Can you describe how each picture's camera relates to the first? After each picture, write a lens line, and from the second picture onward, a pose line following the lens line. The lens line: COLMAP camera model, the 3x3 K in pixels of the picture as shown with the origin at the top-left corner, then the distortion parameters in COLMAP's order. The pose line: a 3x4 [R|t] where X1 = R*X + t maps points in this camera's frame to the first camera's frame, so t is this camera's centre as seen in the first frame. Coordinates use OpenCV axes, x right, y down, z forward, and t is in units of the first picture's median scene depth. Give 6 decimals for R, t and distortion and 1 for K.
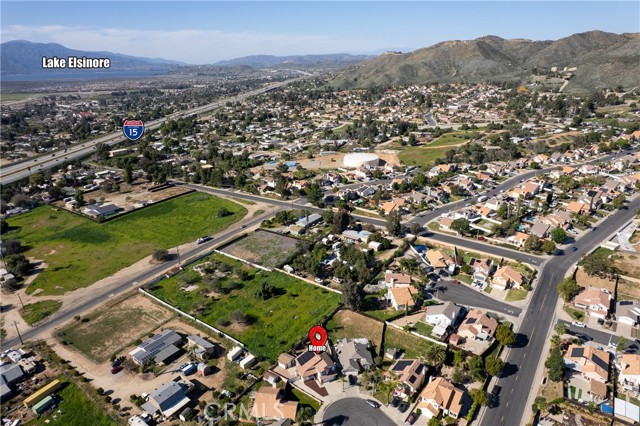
lens RADIAL K [[410.7, 0, 318.5], [0, 410.7, 214.2], [0, 0, 1]] dist [-0.070787, 0.066404]
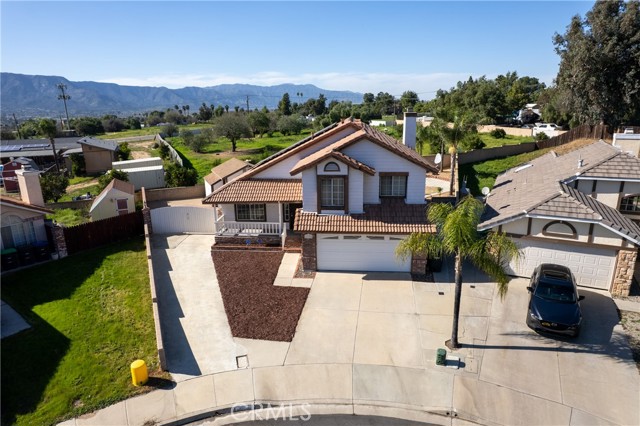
lens RADIAL K [[410.7, 0, 318.5], [0, 410.7, 214.2], [0, 0, 1]] dist [-0.070787, 0.066404]
pose [[0.864751, 0.131535, -0.484669, 0.047094], [-0.174806, 0.983576, -0.044956, 0.251082], [0.470795, 0.123598, 0.873542, 0.546964]]
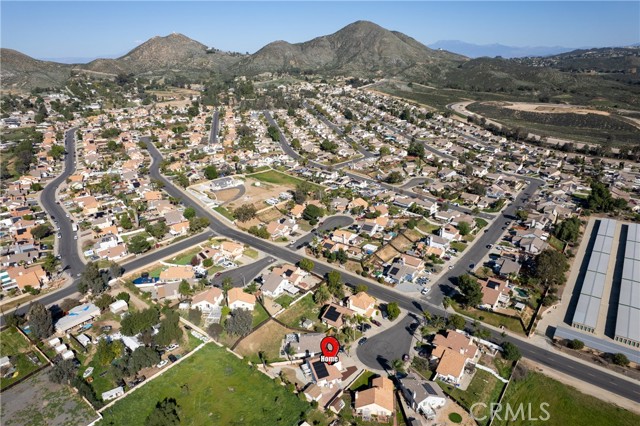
lens RADIAL K [[410.7, 0, 318.5], [0, 410.7, 214.2], [0, 0, 1]] dist [-0.070787, 0.066404]
pose [[0.031569, -0.345023, 0.938063, -0.526010], [0.375929, 0.873716, 0.308704, -0.176670], [-0.926110, 0.342900, 0.157287, 0.468732]]
